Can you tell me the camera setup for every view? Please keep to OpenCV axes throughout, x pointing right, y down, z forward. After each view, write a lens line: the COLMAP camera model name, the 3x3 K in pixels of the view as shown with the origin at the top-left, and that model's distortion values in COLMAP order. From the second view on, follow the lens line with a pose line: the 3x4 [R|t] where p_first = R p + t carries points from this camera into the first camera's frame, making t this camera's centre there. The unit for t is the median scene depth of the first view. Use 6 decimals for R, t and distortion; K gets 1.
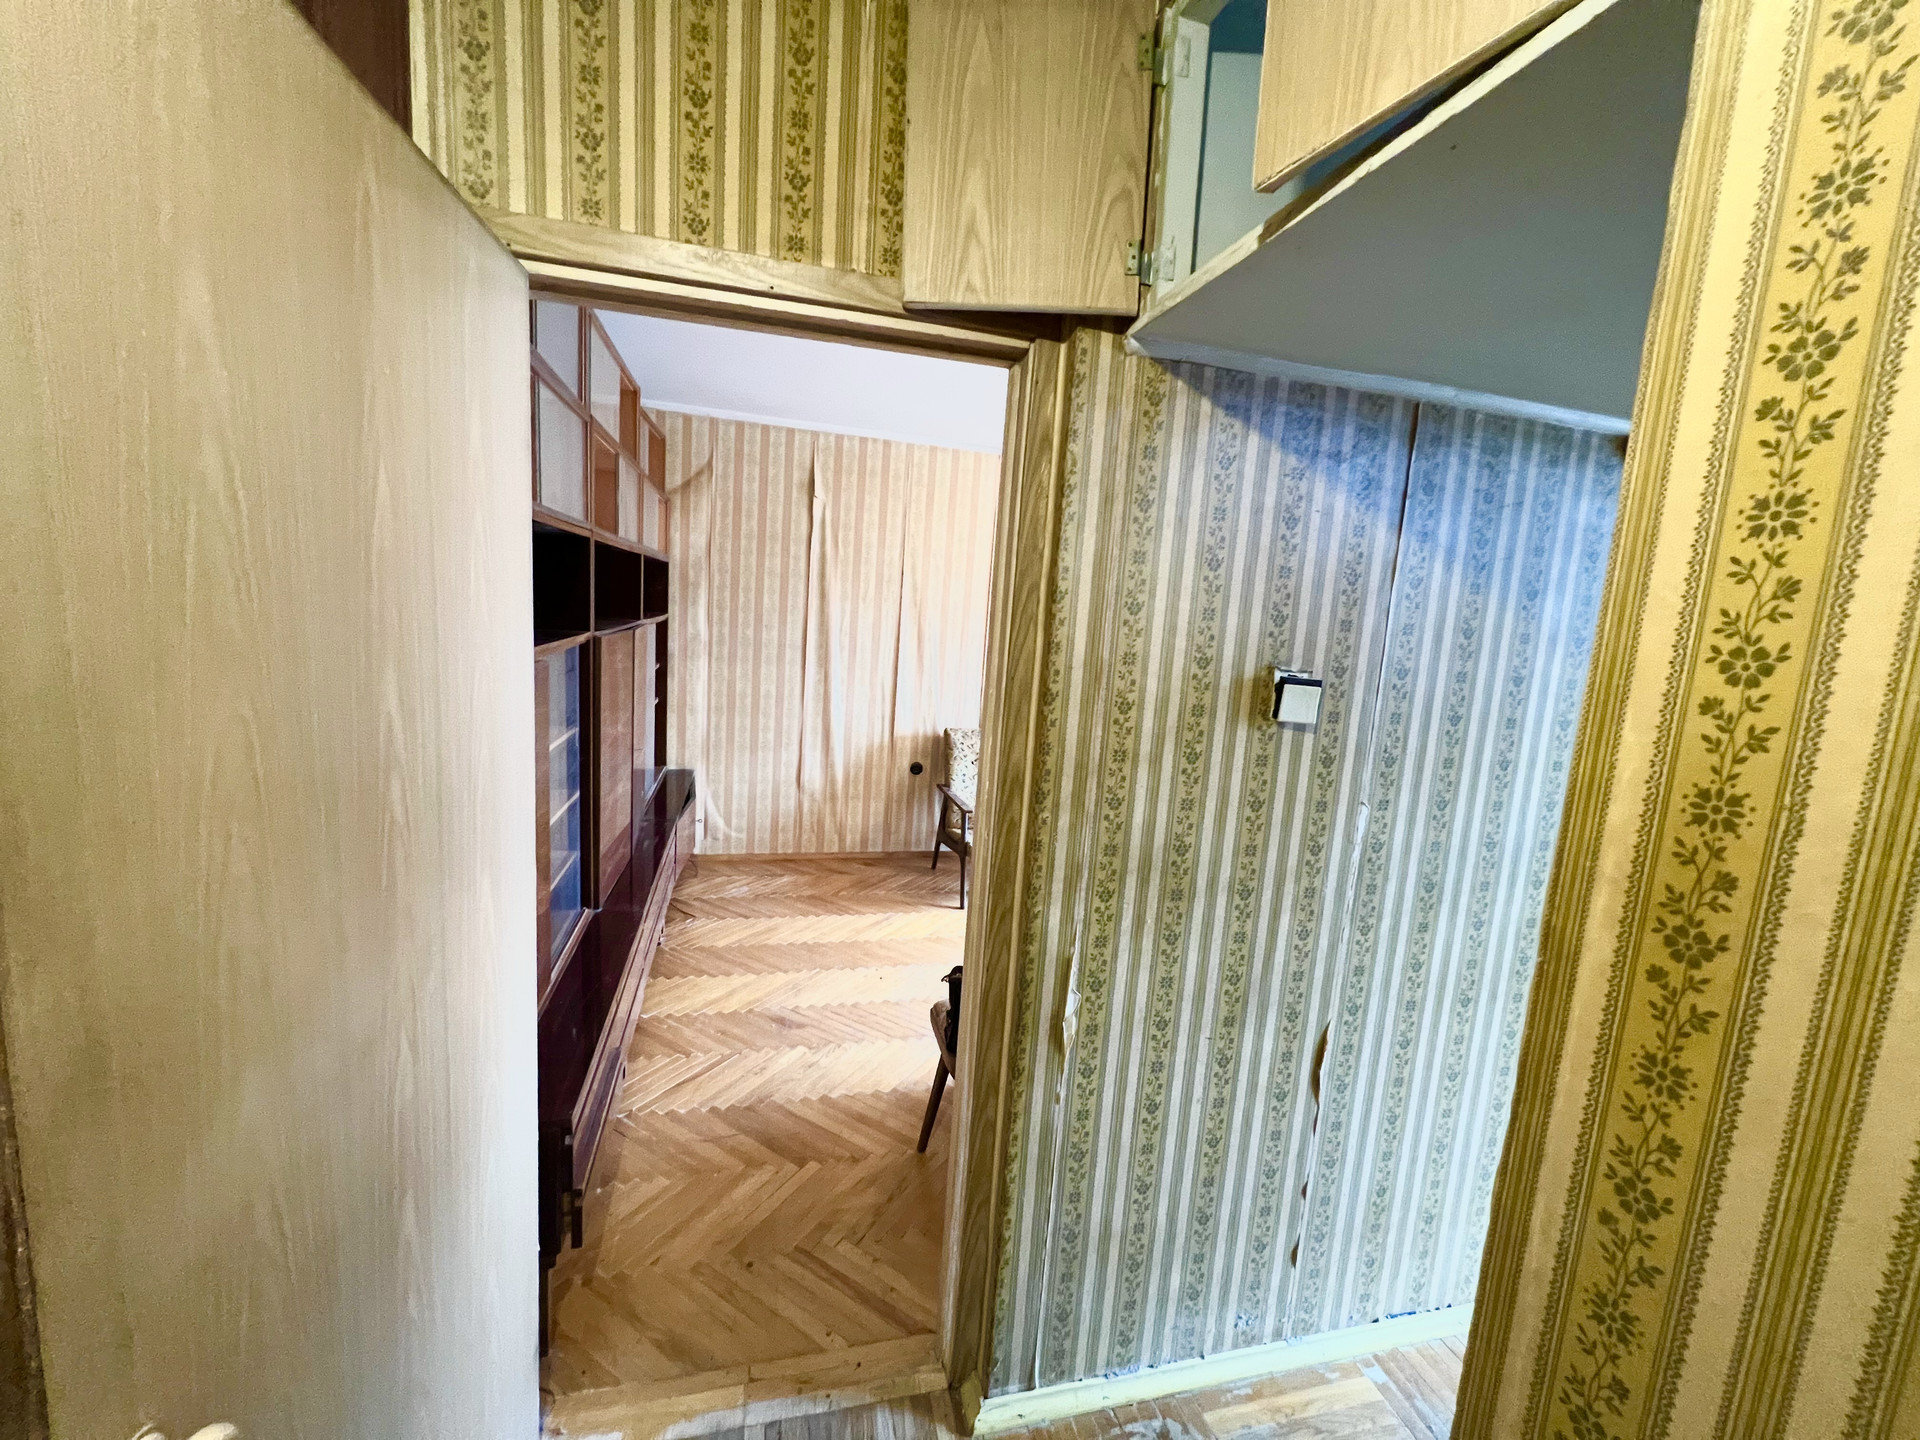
lens RADIAL K [[763.0, 0, 962.6], [0, 763.0, 720.4], [0, 0, 1]] dist [-0.001867, -0.000104]
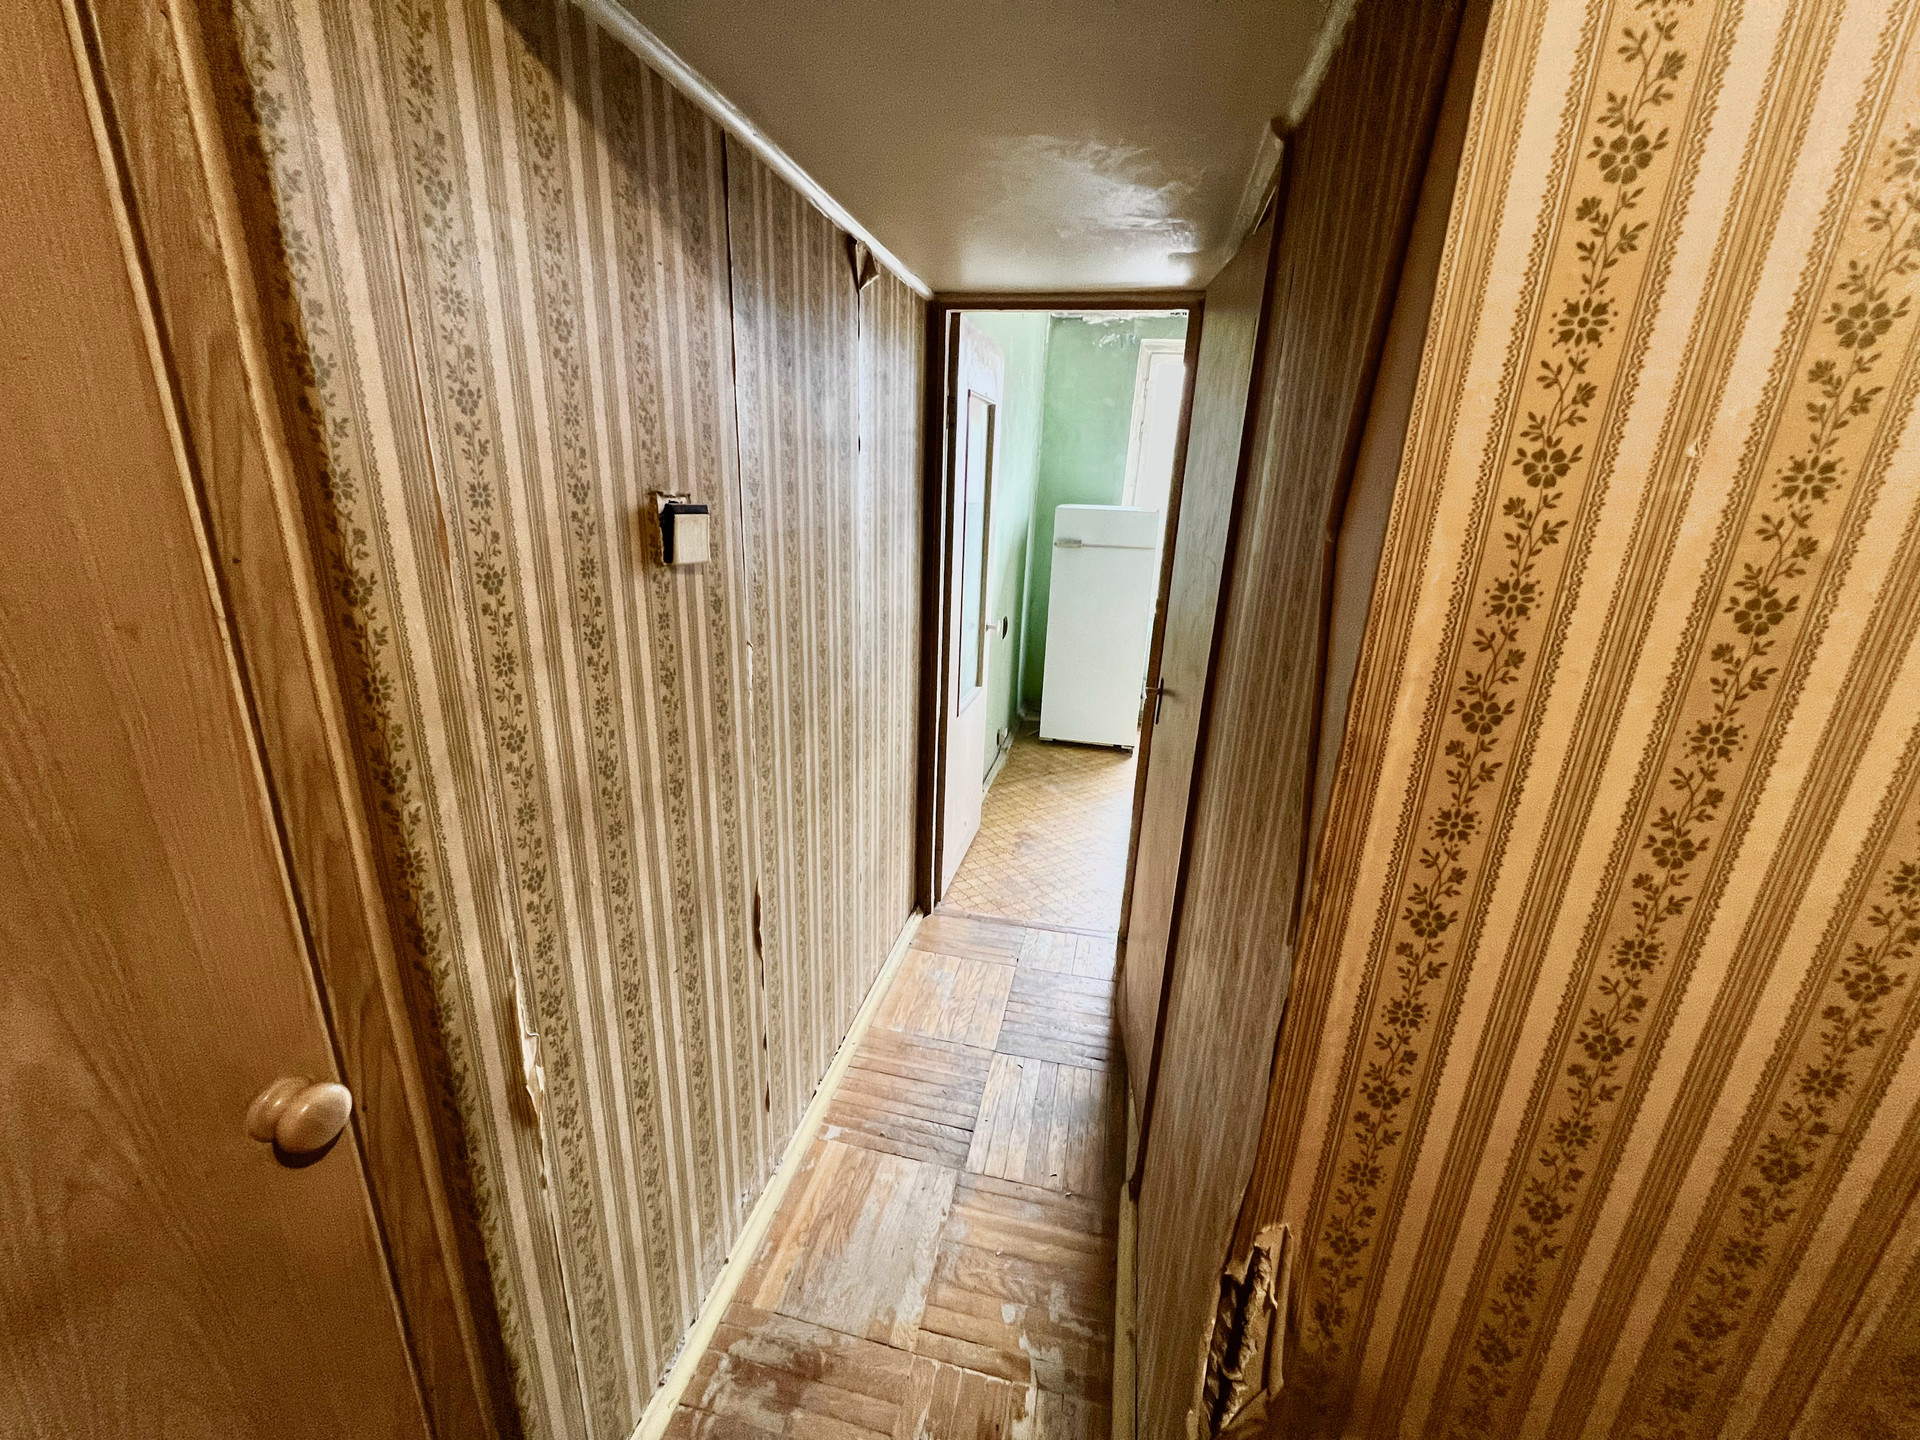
lens RADIAL K [[763.0, 0, 957.8], [0, 763.0, 717.8], [0, 0, 1]] dist [-0.001867, -0.000104]
pose [[0.462312, -0.317932, 0.827760, -0.348684], [0.115245, 0.947137, 0.299418, -0.130906], [-0.879196, -0.043029, 0.474513, 1.007971]]
